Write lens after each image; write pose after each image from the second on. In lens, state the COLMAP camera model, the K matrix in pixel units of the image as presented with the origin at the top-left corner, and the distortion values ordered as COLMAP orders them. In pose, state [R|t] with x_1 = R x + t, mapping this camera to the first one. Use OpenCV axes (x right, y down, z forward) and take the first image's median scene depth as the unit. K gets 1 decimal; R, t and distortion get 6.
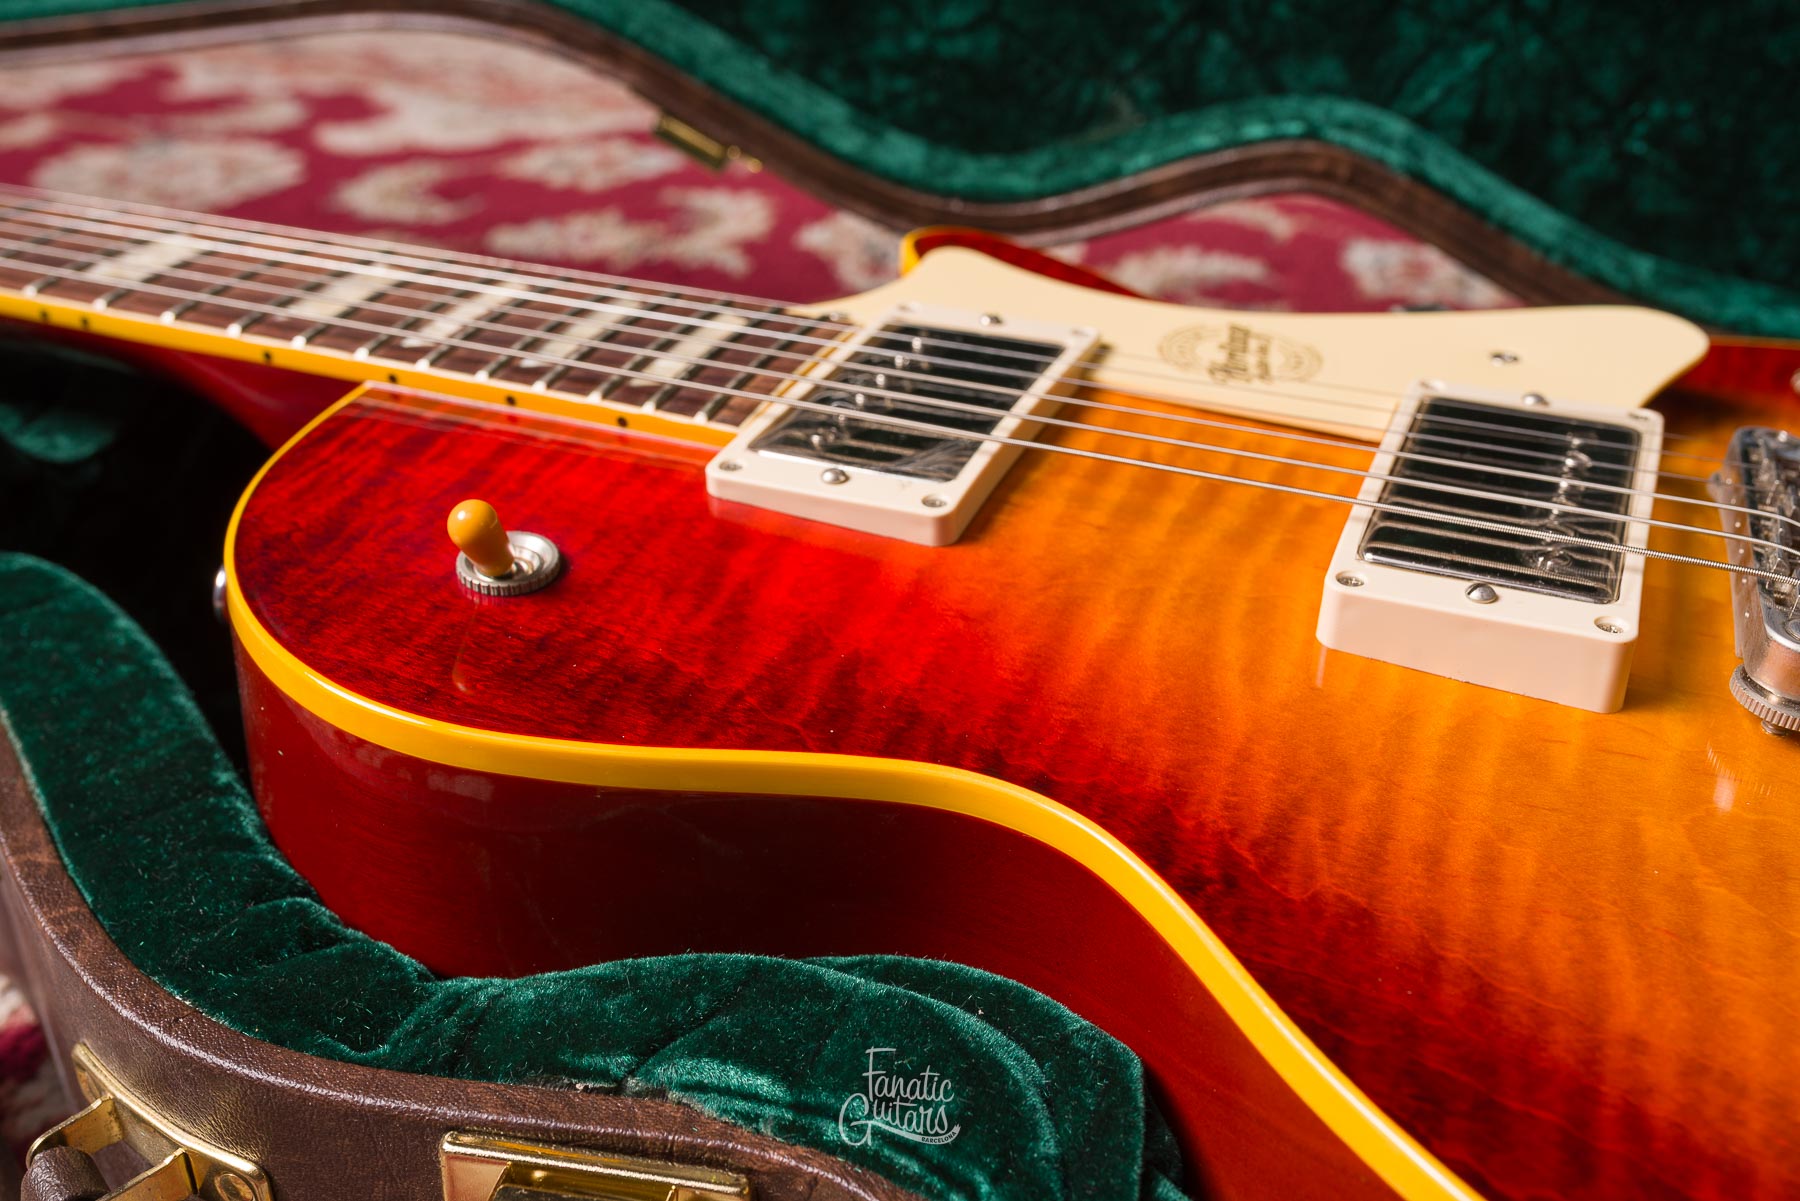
lens RADIAL K [[1822.8, 0, 903.6], [0, 1822.8, 596.5], [0, 0, 1]] dist [0.003456, -0.012084]
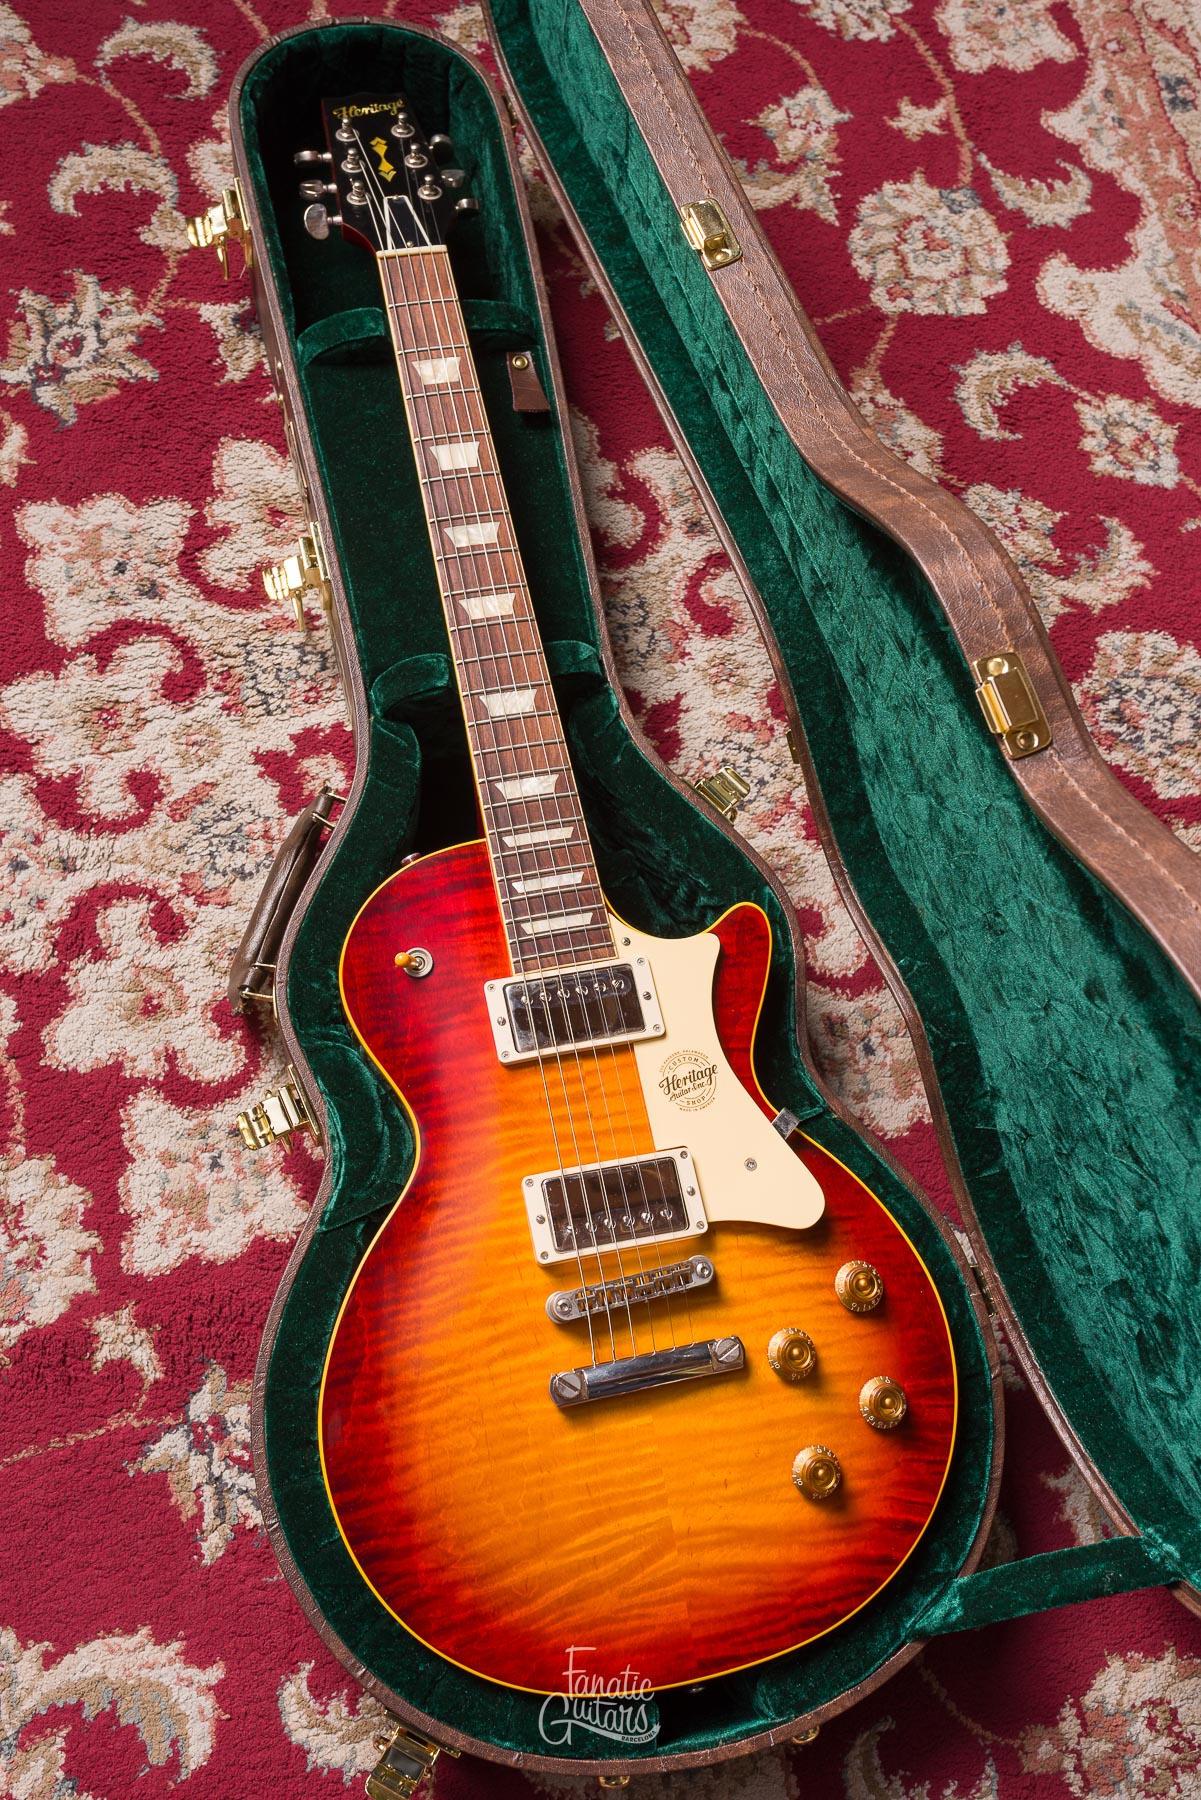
lens RADIAL K [[1738.0, 0, 600.5], [0, 1738.0, 900.0], [0, 0, 1]] dist [-0.006204, -0.001760]
pose [[0.555796, 0.802708, -0.216218, 0.445885], [-0.509795, 0.534550, 0.674067, -1.893563], [0.656658, -0.264416, 0.706317, -0.782372]]
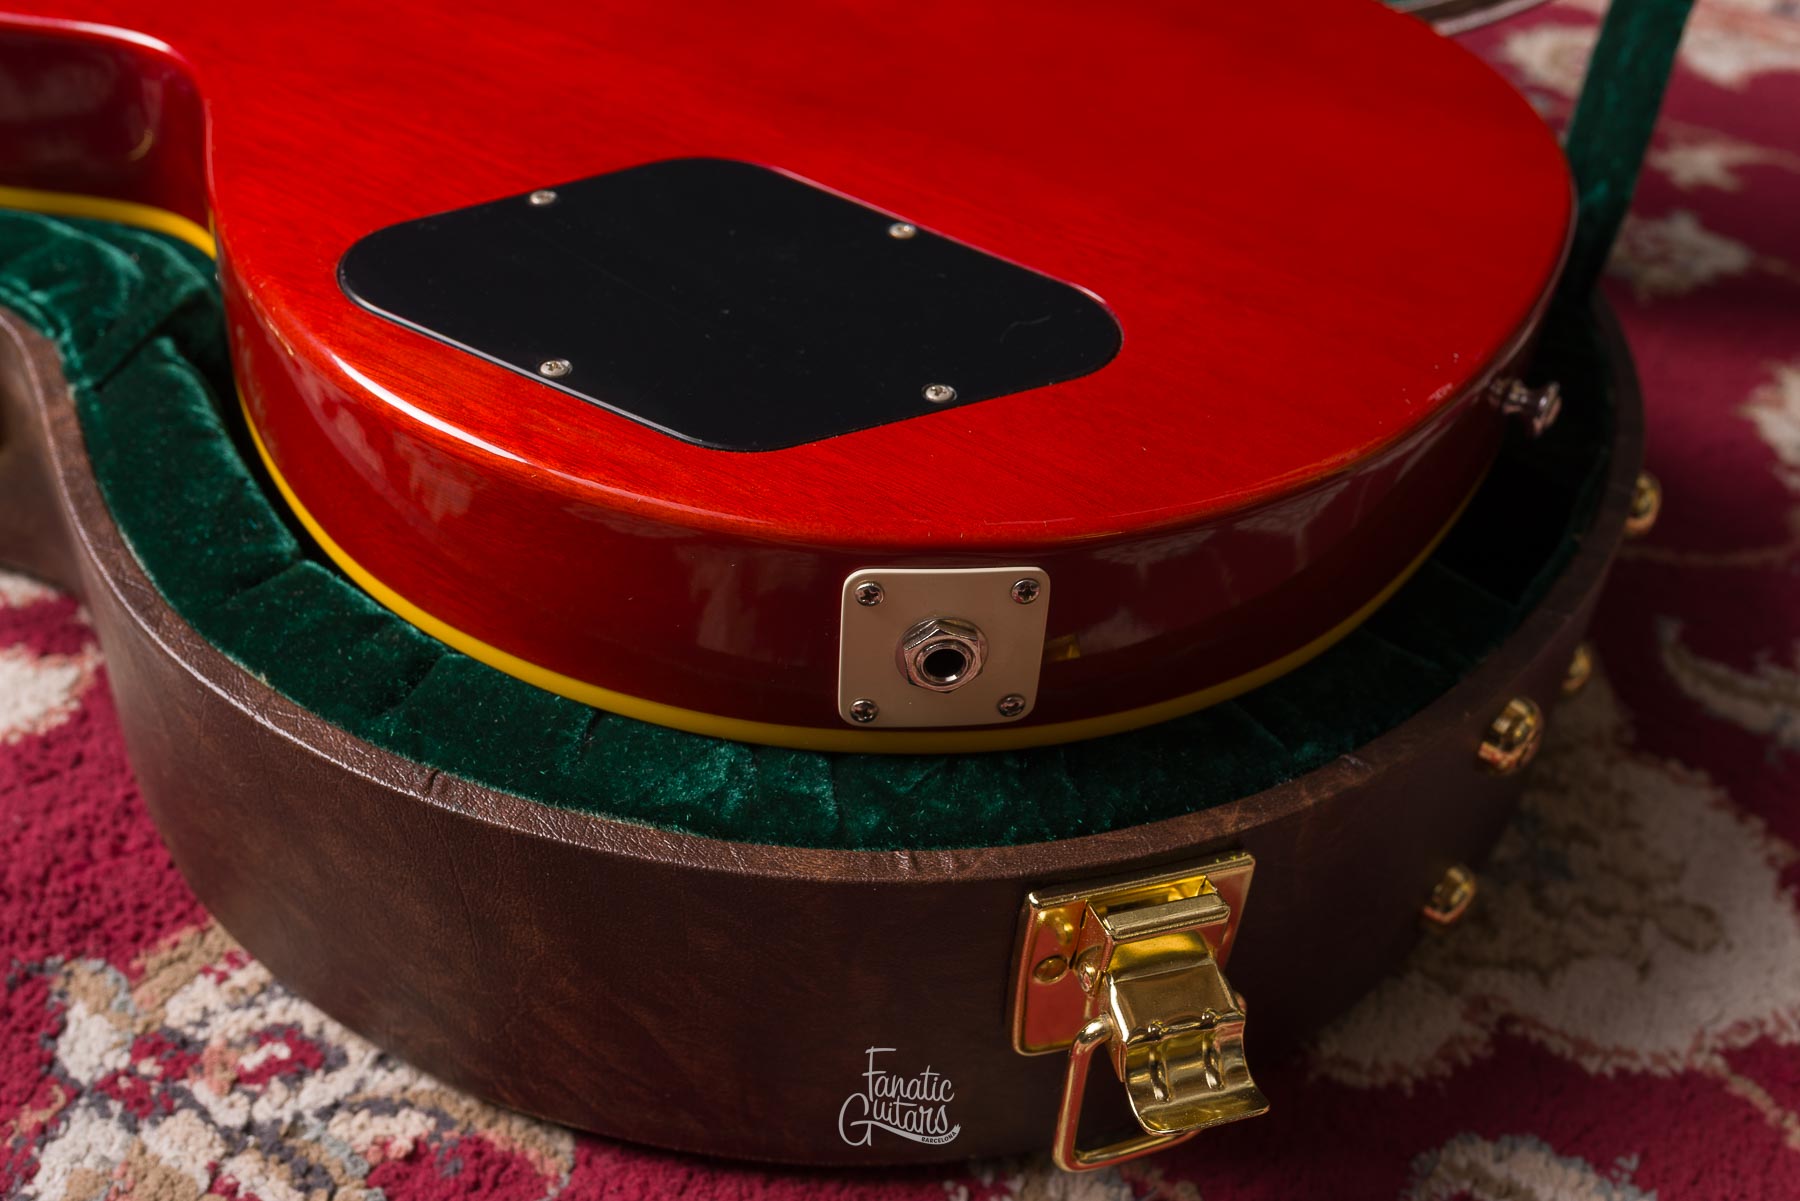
lens RADIAL K [[1811.7, 0, 905.5], [0, 1811.7, 599.8], [0, 0, 1]] dist [0.003026, -0.007368]
pose [[0.985815, 0.146408, -0.082063, 0.643931], [-0.130830, 0.976599, 0.170700, 0.110178], [0.105134, -0.157543, 0.981900, -0.424630]]
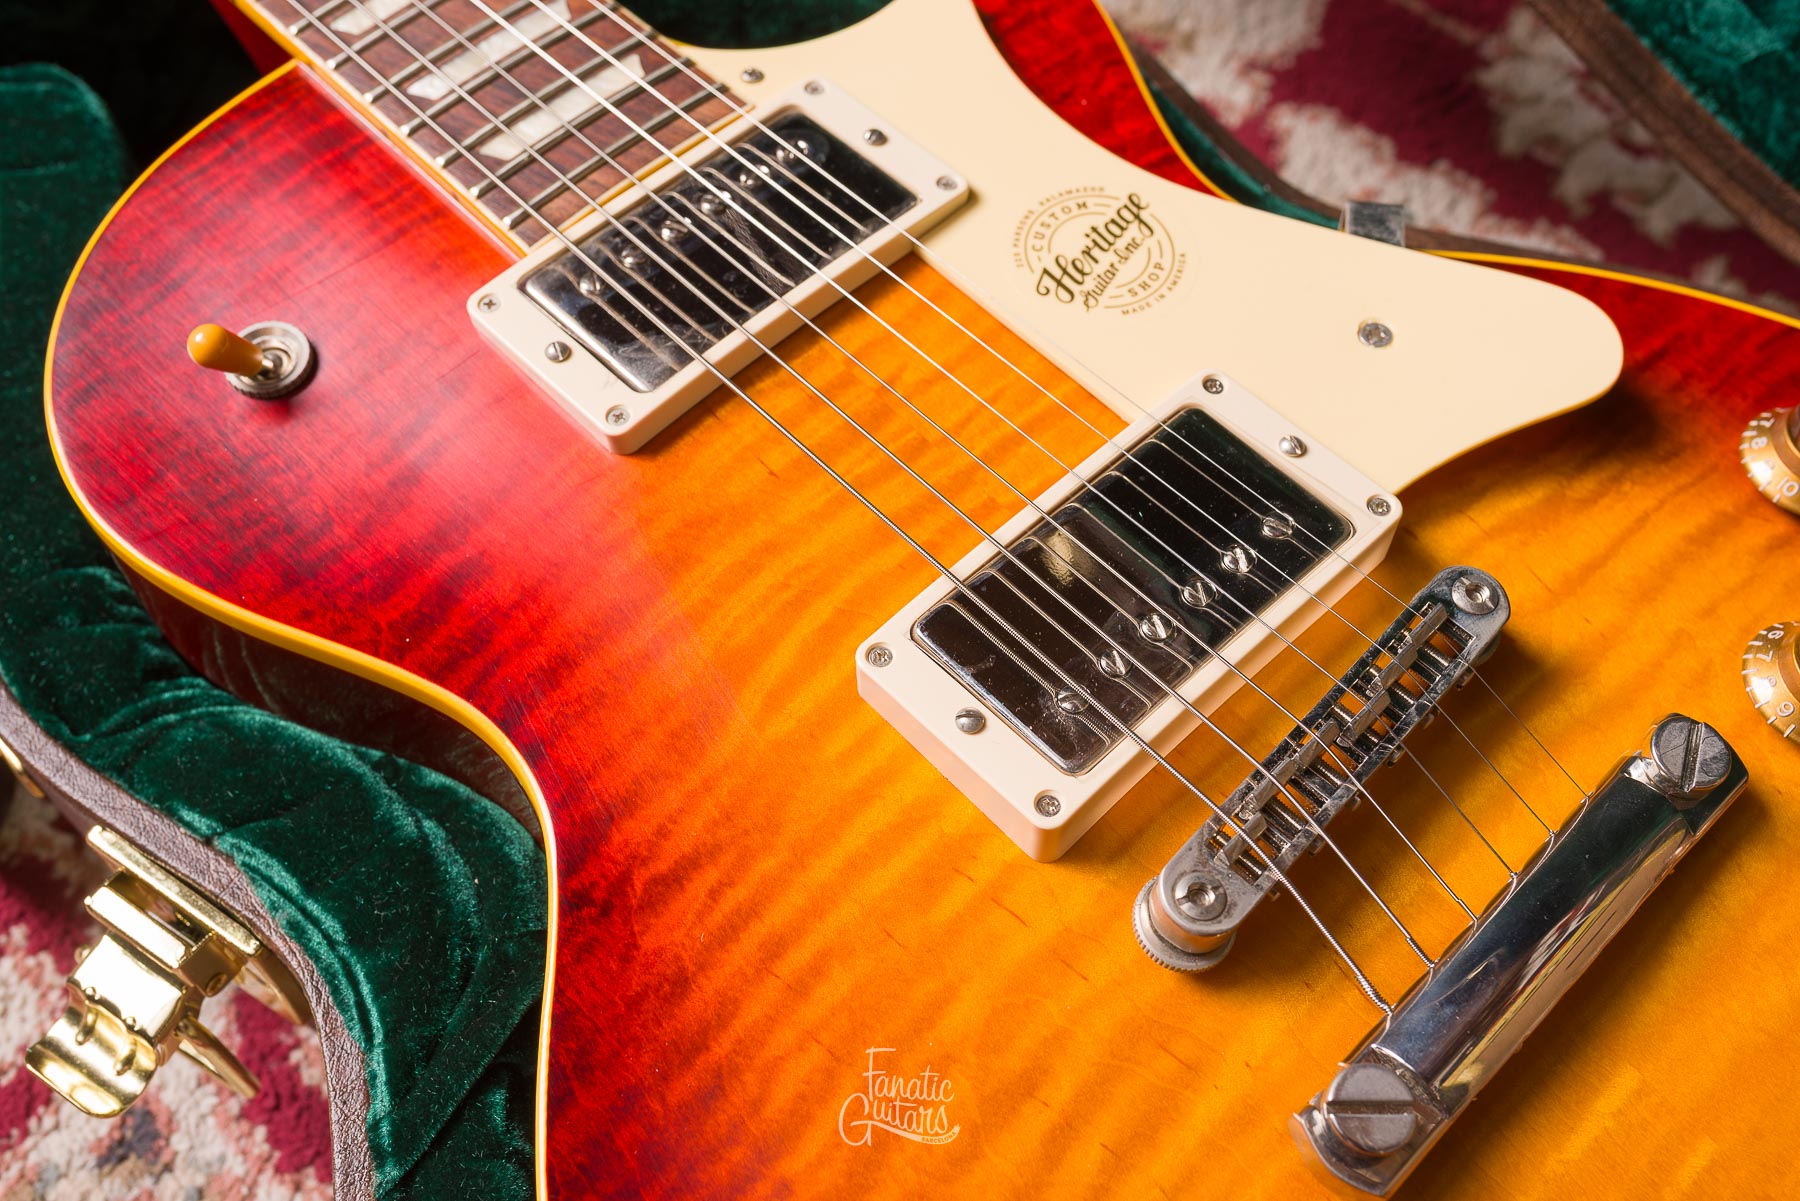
lens RADIAL K [[1822.8, 0, 903.6], [0, 1822.8, 596.5], [0, 0, 1]] dist [0.003456, -0.012084]
pose [[0.912803, 0.339303, -0.227296, 0.368784], [-0.194599, 0.850666, 0.488363, -0.423765], [0.359056, -0.401548, 0.842519, 0.090322]]
